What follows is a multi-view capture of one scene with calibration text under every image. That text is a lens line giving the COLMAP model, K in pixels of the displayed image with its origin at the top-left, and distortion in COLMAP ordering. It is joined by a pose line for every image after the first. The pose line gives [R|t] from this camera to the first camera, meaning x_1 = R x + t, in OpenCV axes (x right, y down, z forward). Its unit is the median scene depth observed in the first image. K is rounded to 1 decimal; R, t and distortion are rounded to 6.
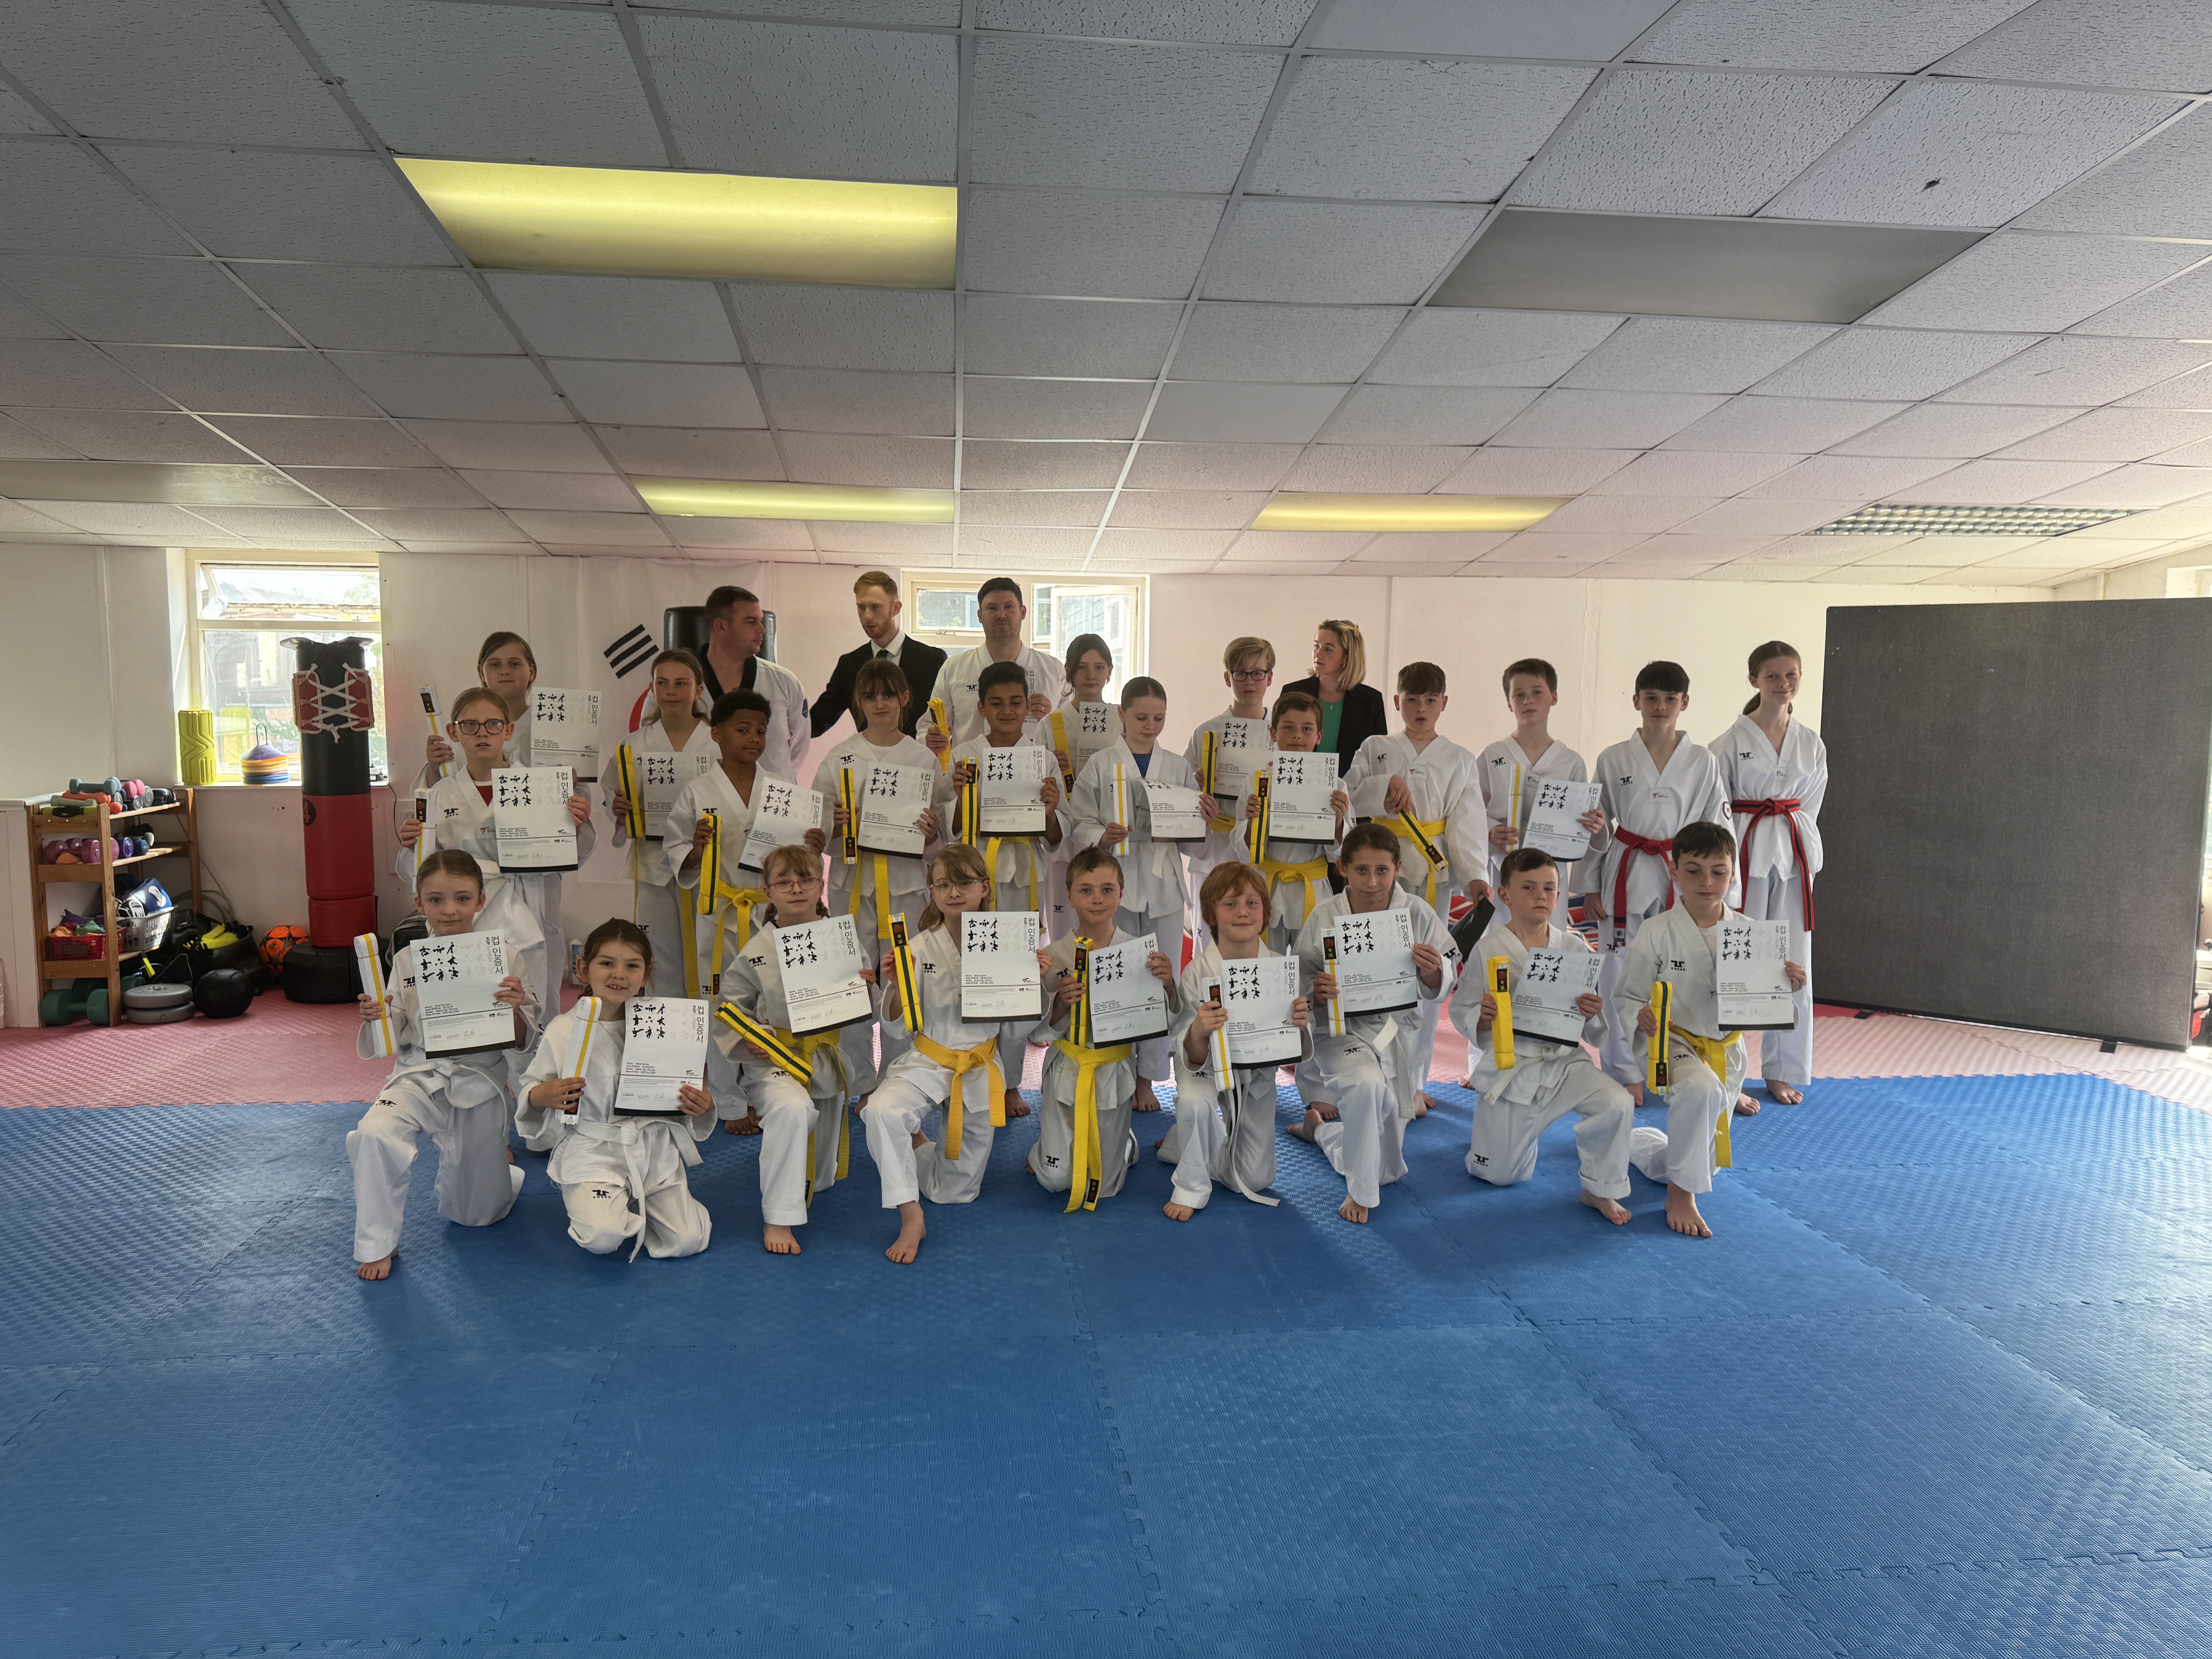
lens RADIAL K [[1574.9, 0, 1106.0], [0, 1574.9, 829.5], [0, 0, 1]] dist [0.000372, -0.004691]
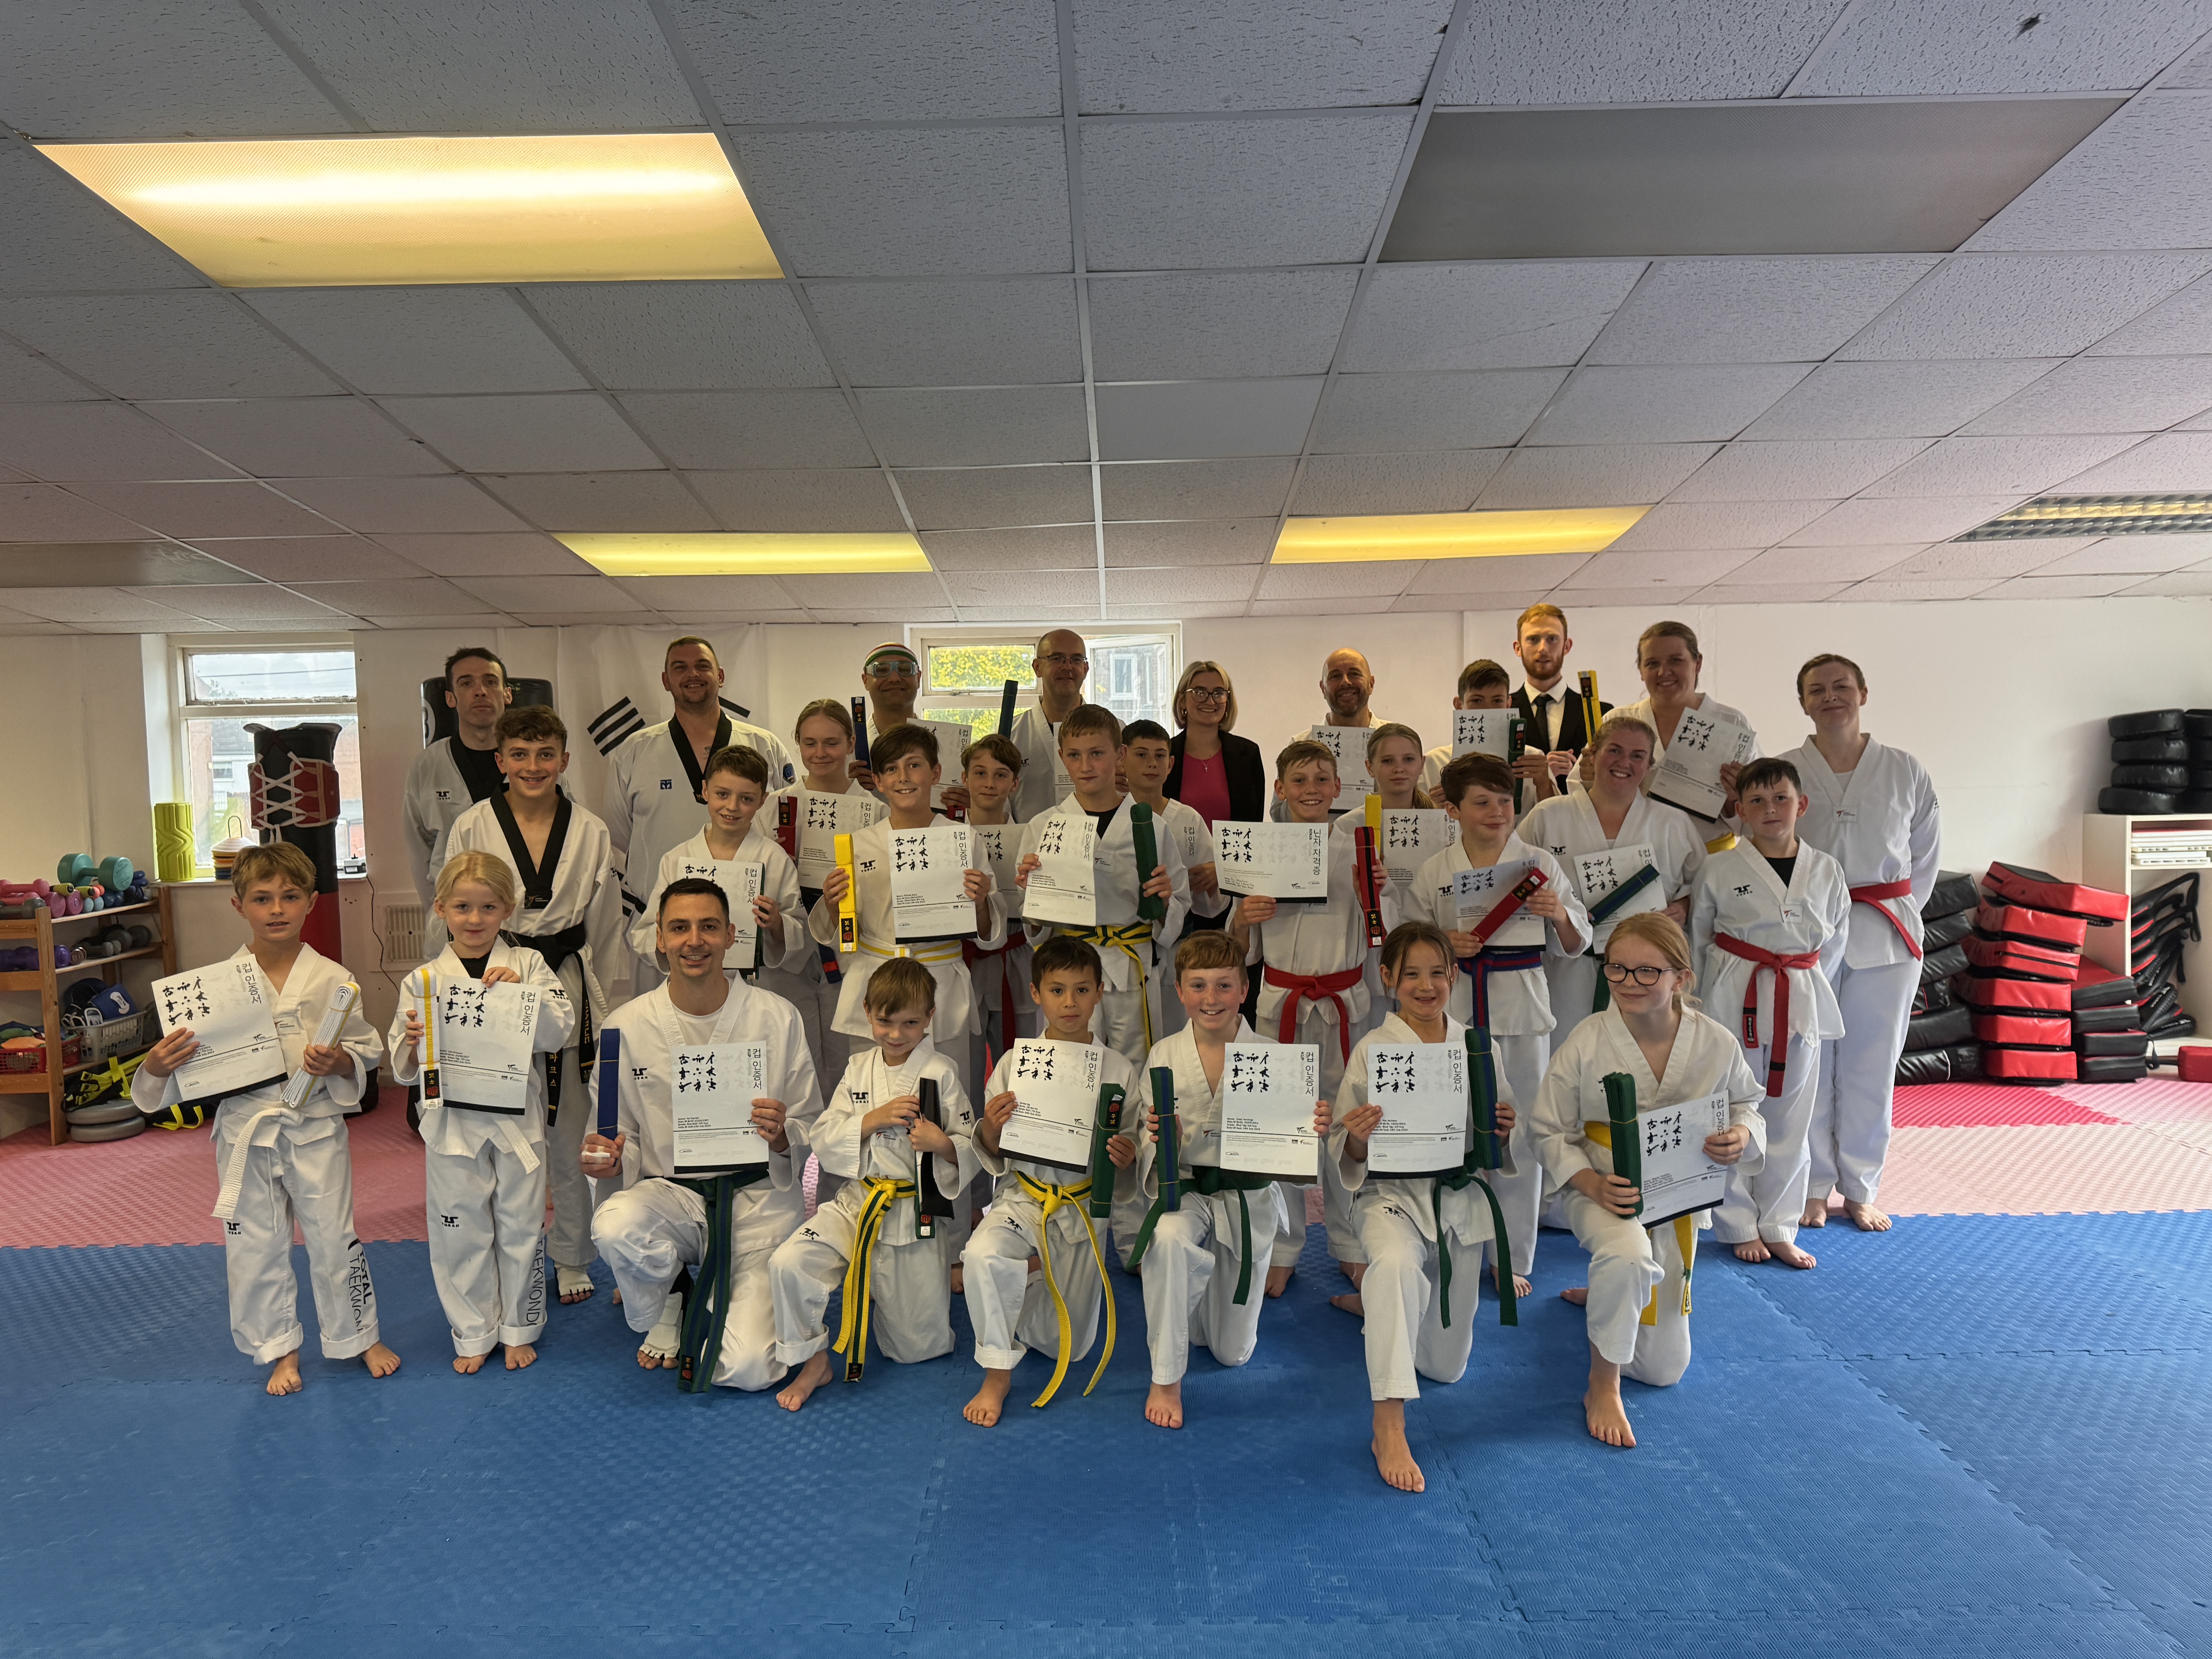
lens RADIAL K [[1577.1, 0, 1101.6], [0, 1577.1, 821.8], [0, 0, 1]] dist [0.000661, -0.004874]
pose [[0.992708, -0.025376, -0.117841, 0.141792], [0.020551, 0.998907, -0.041980, -0.021134], [0.118777, 0.039252, 0.992145, 0.198525]]
